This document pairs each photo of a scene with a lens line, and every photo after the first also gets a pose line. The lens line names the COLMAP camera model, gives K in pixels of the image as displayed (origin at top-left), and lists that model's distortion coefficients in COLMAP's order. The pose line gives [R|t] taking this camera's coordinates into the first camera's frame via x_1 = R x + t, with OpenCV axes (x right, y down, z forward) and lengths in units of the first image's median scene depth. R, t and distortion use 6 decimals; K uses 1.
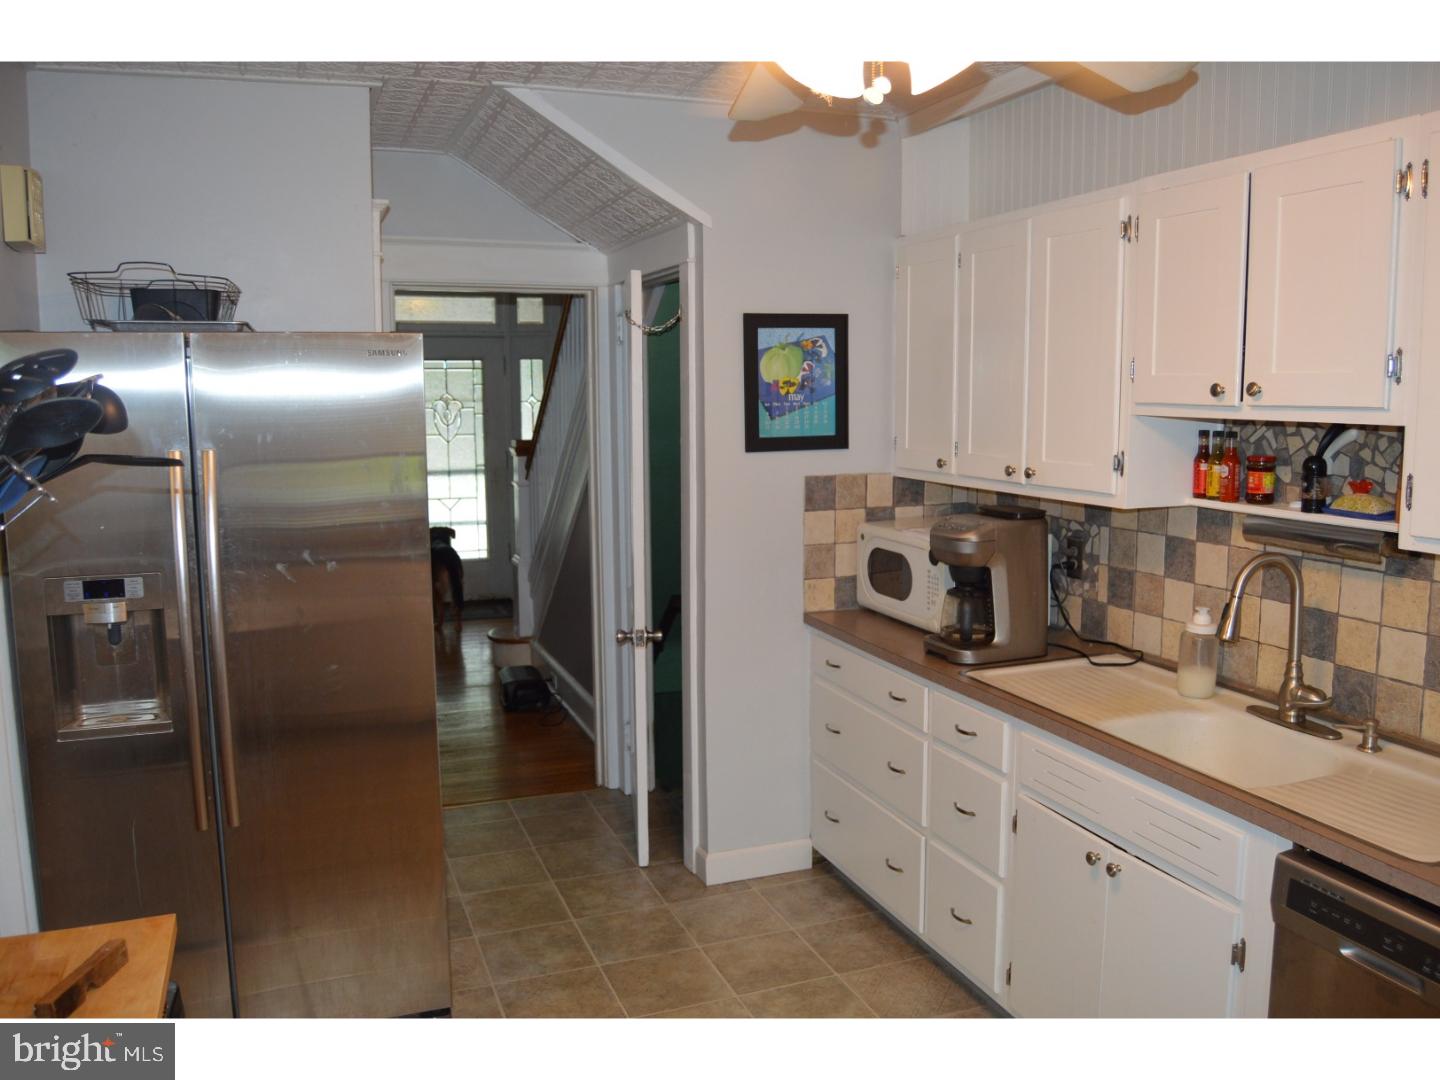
lens RADIAL K [[1142.7, 0, 720.0], [0, 1142.7, 540.0], [0, 0, 1]] dist [-0.092422, 0.035273]
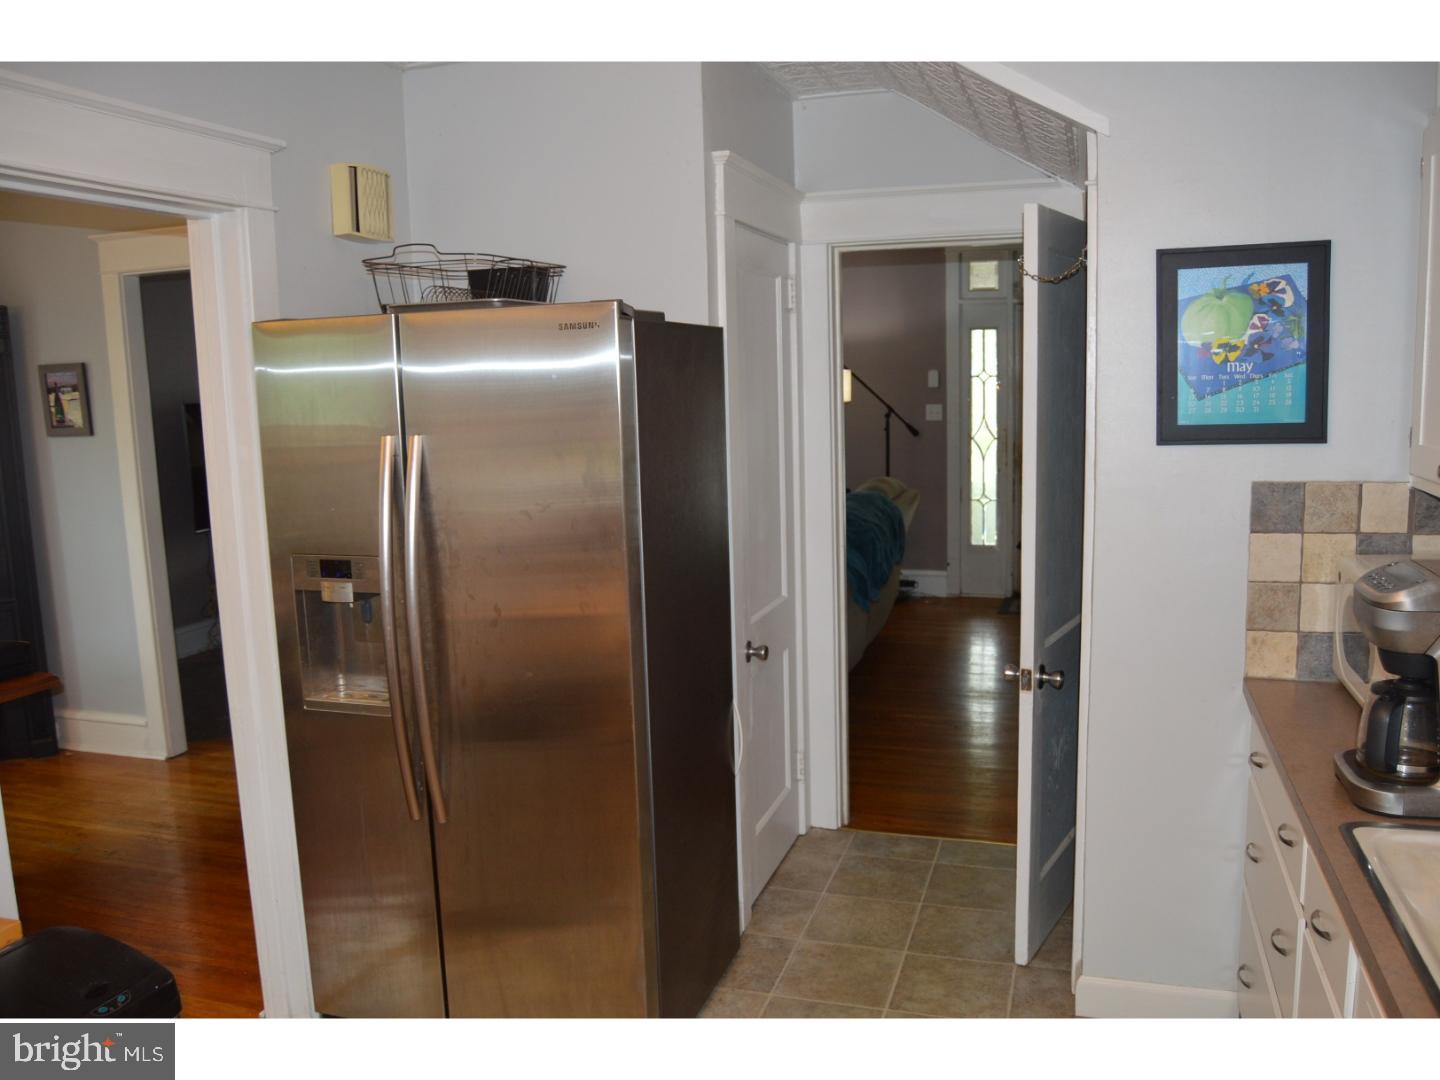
lens RADIAL K [[1142.7, 0, 720.0], [0, 1142.7, 540.0], [0, 0, 1]] dist [-0.092422, 0.035273]
pose [[0.779165, 0.072351, -0.622630, 0.250016], [-0.056127, 0.997379, 0.045660, -0.033883], [0.624301, -0.000630, 0.781183, 0.273348]]
